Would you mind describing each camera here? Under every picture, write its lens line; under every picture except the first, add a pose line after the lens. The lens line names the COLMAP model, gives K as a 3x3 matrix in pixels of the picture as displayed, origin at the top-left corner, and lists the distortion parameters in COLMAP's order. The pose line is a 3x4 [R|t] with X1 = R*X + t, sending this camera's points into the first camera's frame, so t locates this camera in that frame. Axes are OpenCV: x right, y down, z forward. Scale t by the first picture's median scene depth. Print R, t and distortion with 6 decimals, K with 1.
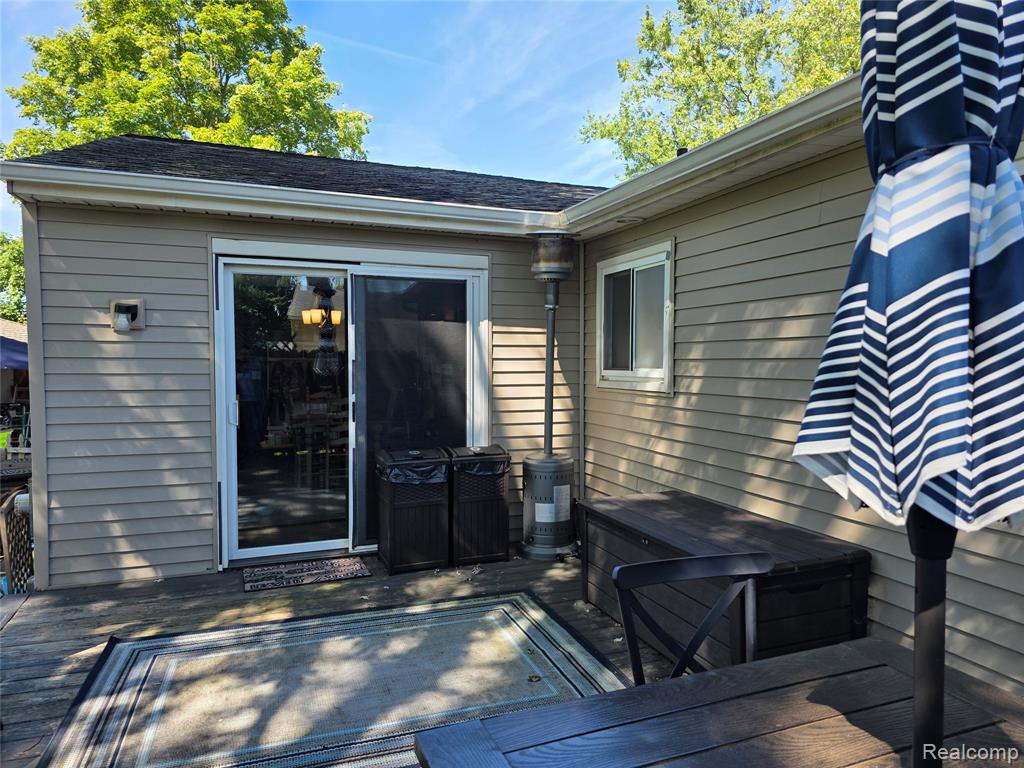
lens RADIAL K [[686.0, 0, 515.1], [0, 686.0, 386.3], [0, 0, 1]] dist [0.042869, -0.040387]
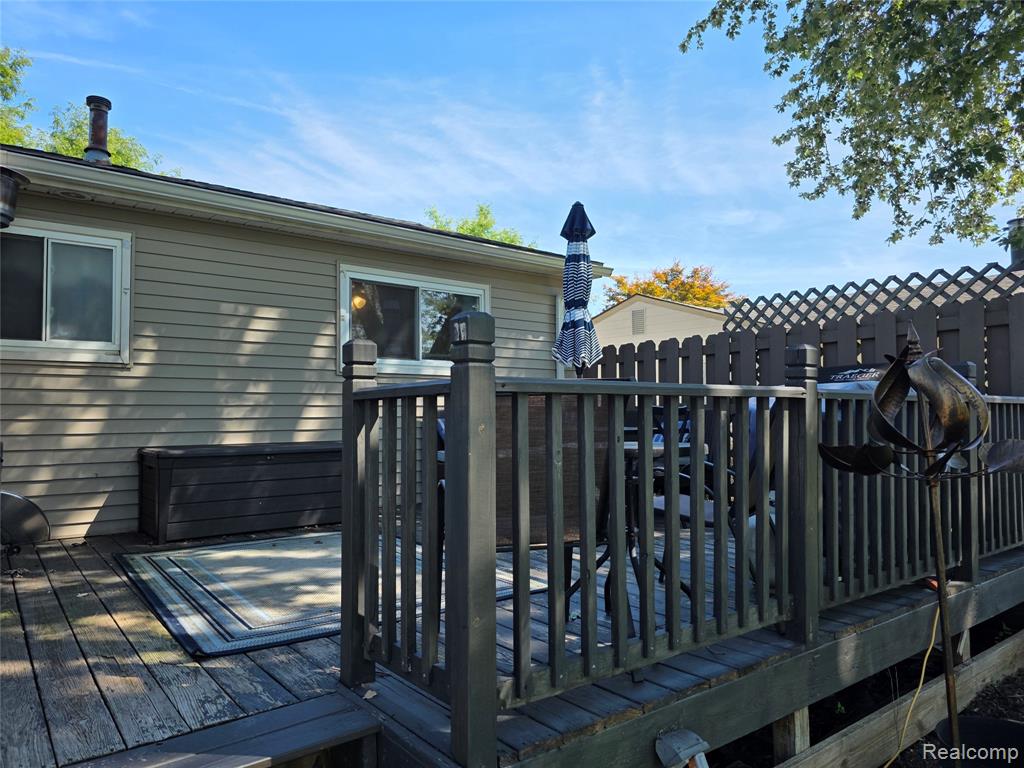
lens RADIAL K [[686.0, 0, 511.6], [0, 686.0, 382.7], [0, 0, 1]] dist [0.042869, -0.040387]
pose [[-0.294982, 0.049944, 0.954197, -1.282217], [0.050370, 0.998057, -0.036668, 0.140840], [-0.954174, 0.037247, -0.296924, 0.876914]]
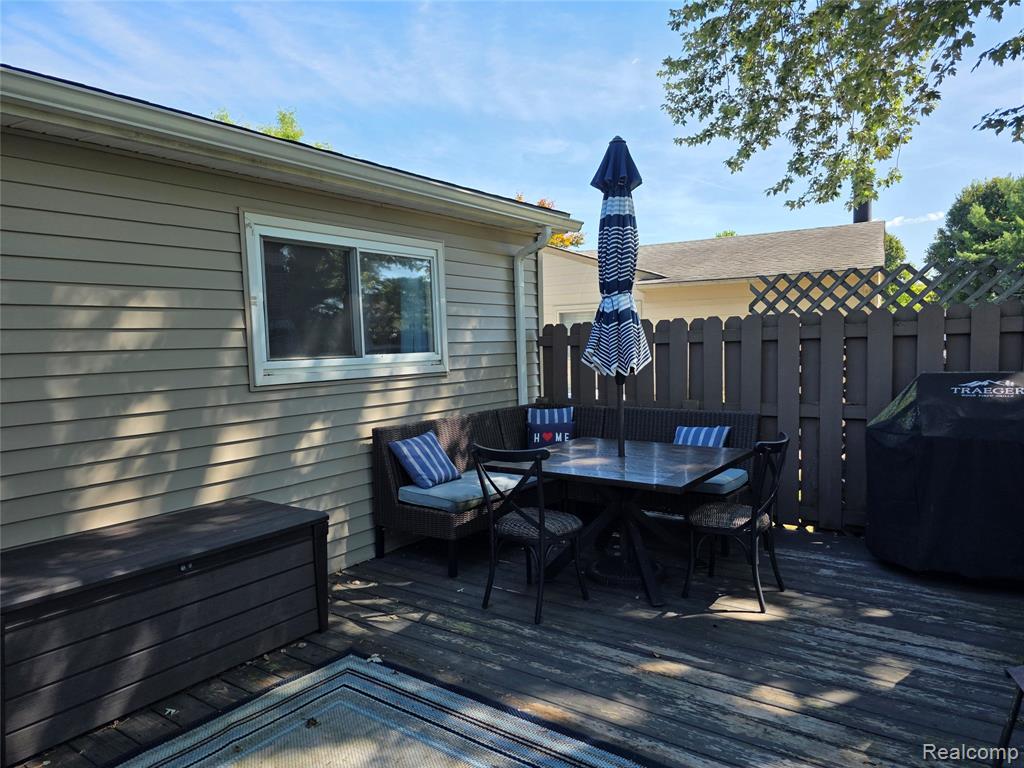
lens RADIAL K [[686.0, 0, 513.0], [0, 686.0, 392.8], [0, 0, 1]] dist [0.042869, -0.040387]
pose [[-0.544405, -0.048400, 0.837425, -0.679524], [0.062176, 0.993259, 0.097827, -0.040876], [-0.836515, 0.105325, -0.537726, 1.033486]]
